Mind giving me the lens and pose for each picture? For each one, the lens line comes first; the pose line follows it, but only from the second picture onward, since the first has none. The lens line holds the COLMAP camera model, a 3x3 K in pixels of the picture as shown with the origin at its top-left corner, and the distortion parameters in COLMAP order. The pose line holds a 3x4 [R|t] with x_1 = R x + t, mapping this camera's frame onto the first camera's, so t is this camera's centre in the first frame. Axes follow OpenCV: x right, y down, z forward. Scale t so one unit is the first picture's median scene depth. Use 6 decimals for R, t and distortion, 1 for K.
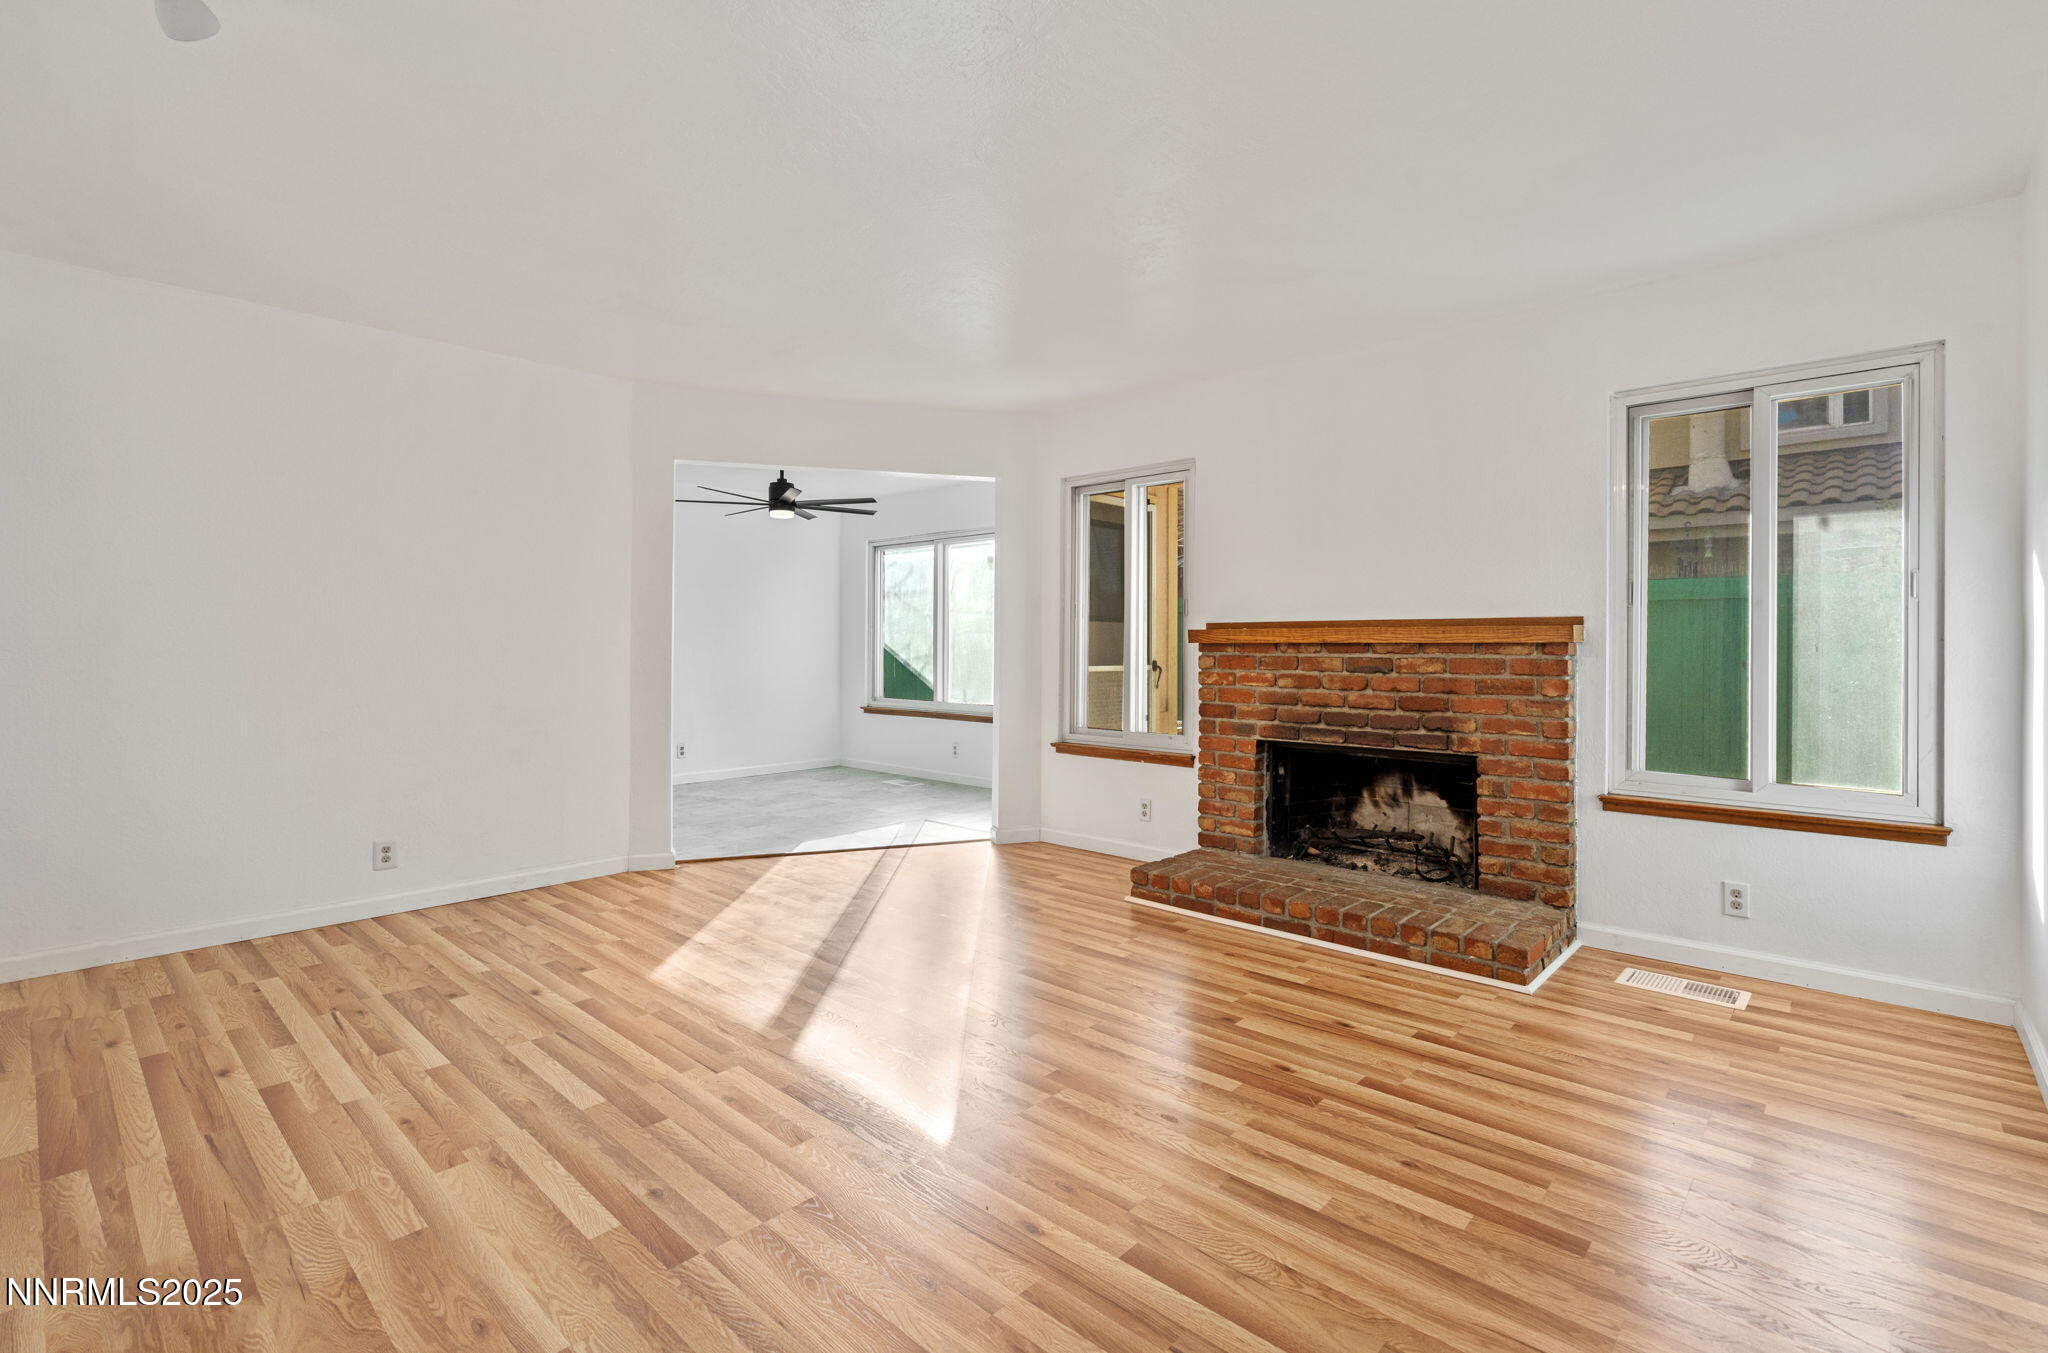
lens RADIAL K [[933.4, 0, 1027.2], [0, 933.4, 647.8], [0, 0, 1]] dist [-0.007120, 0.000697]
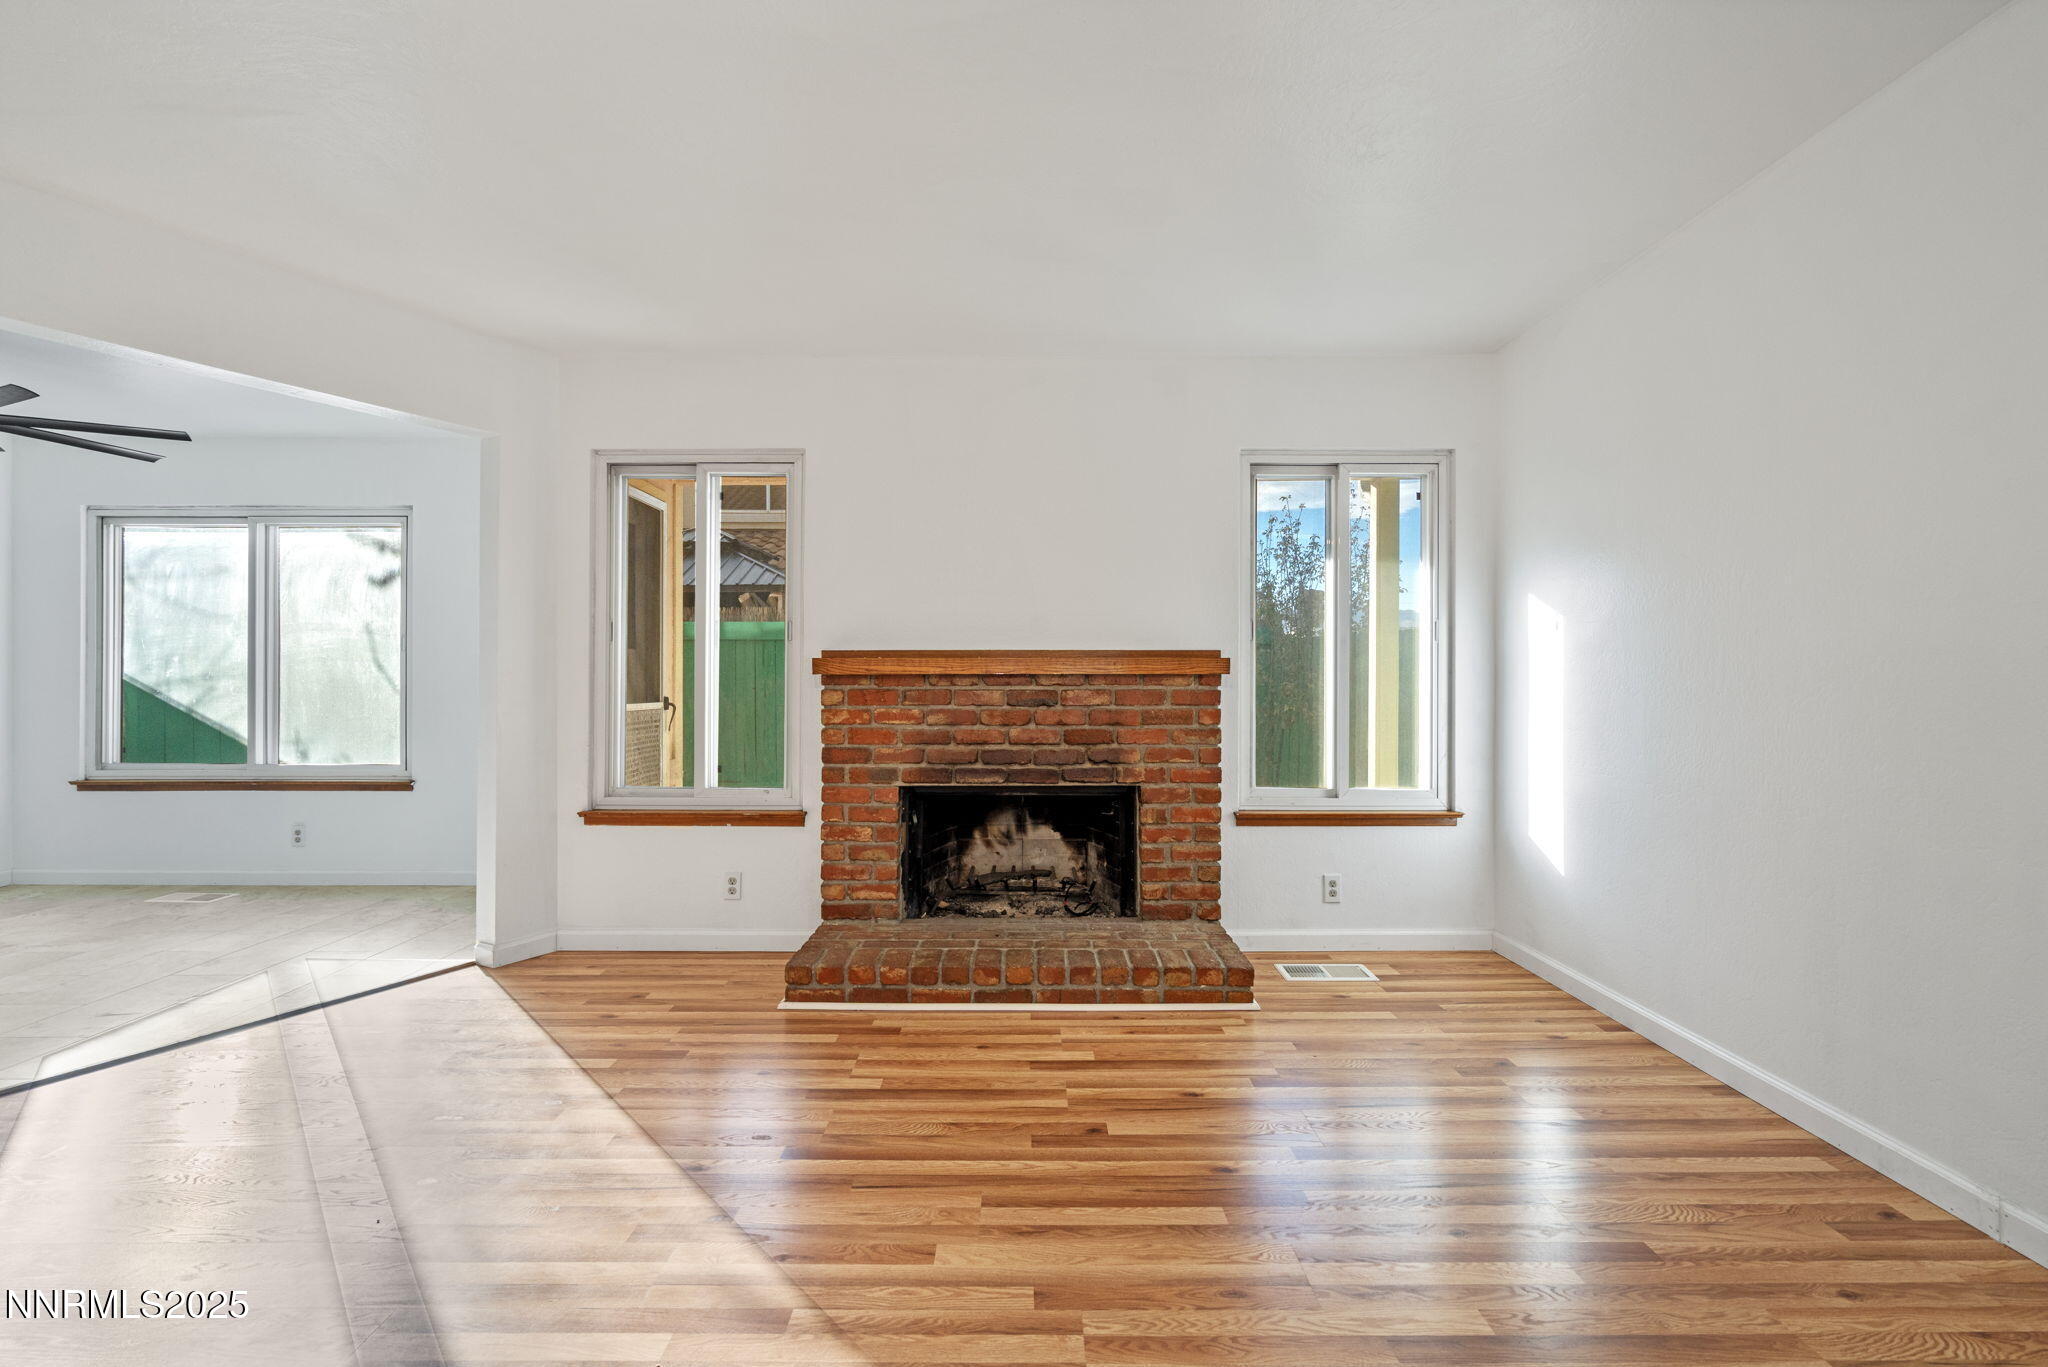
lens RADIAL K [[925.9, 0, 1028.8], [0, 925.9, 683.1], [0, 0, 1]] dist [-0.009806, 0.004018]
pose [[0.735349, -0.003179, 0.677681, -0.298832], [0.002870, 0.999995, 0.001576, 0.002181], [-0.677683, 0.000786, 0.735354, 0.347756]]
